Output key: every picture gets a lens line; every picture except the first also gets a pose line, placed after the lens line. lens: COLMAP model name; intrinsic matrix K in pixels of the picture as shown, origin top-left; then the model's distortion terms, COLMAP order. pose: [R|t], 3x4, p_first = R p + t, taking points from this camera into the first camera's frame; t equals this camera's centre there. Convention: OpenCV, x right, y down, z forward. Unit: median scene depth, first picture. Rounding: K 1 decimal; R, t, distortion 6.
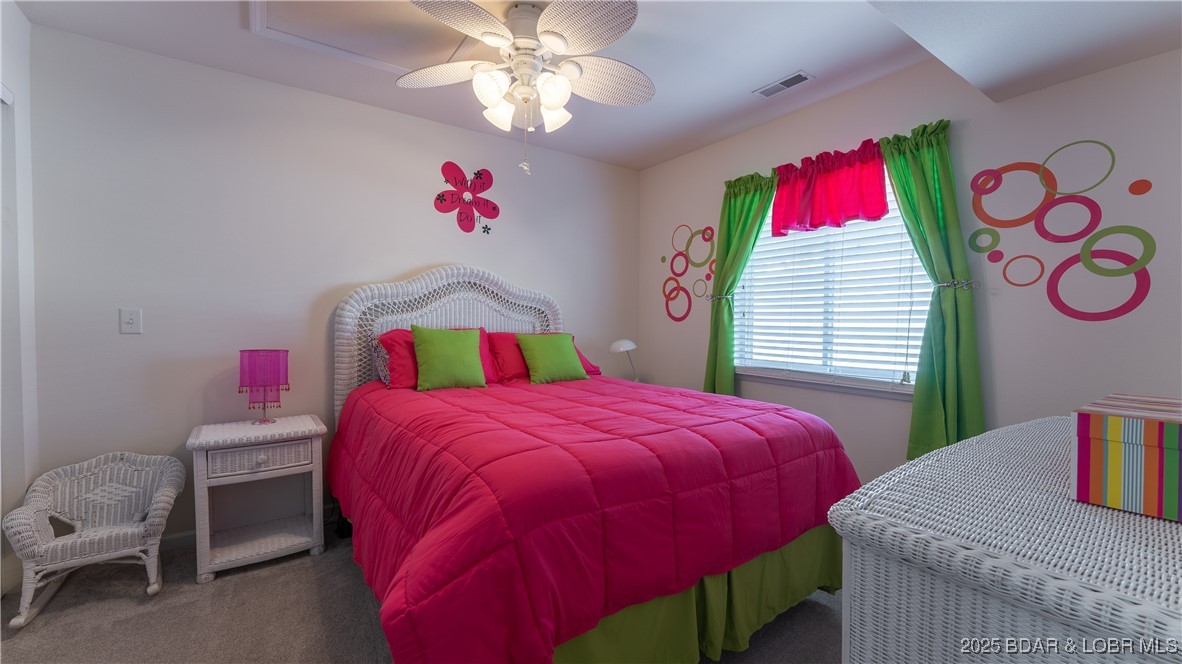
lens RADIAL K [[495.5, 0, 591.0], [0, 495.5, 332.0], [0, 0, 1]] dist [0.000745, 0.000038]
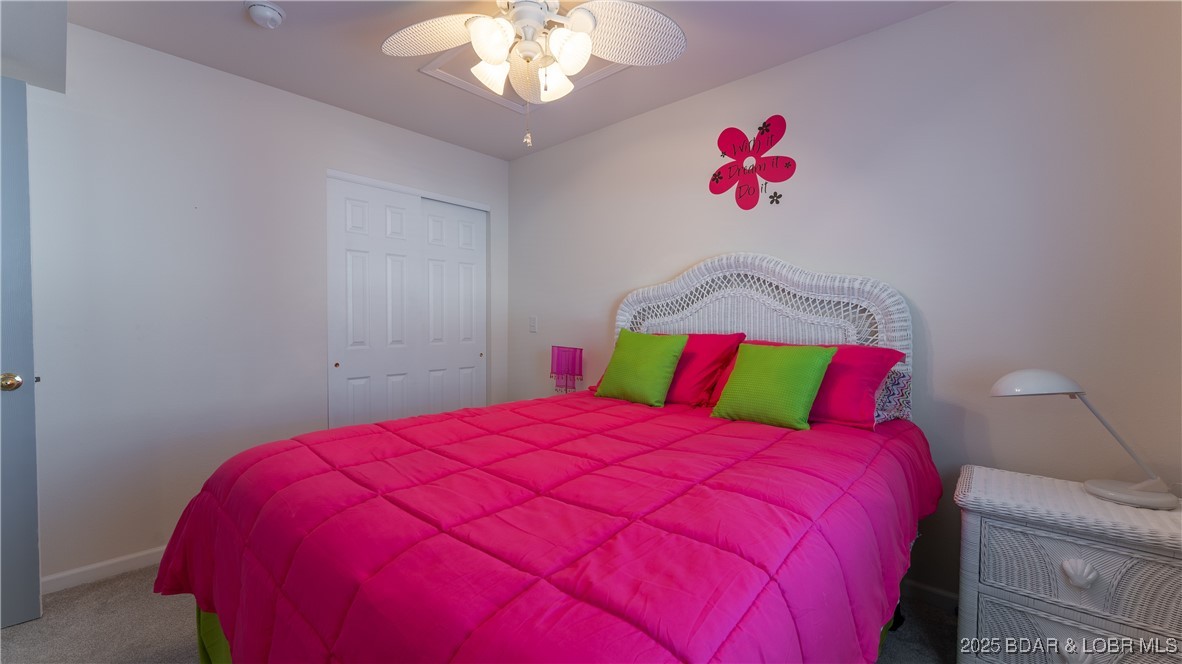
lens RADIAL K [[495.5, 0, 591.0], [0, 495.5, 332.0], [0, 0, 1]] dist [0.000745, 0.000038]
pose [[0.173807, 0.018099, -0.984613, 0.479354], [-0.020481, 0.999681, 0.014761, -0.017771], [0.984567, 0.017601, 0.174123, 0.642033]]
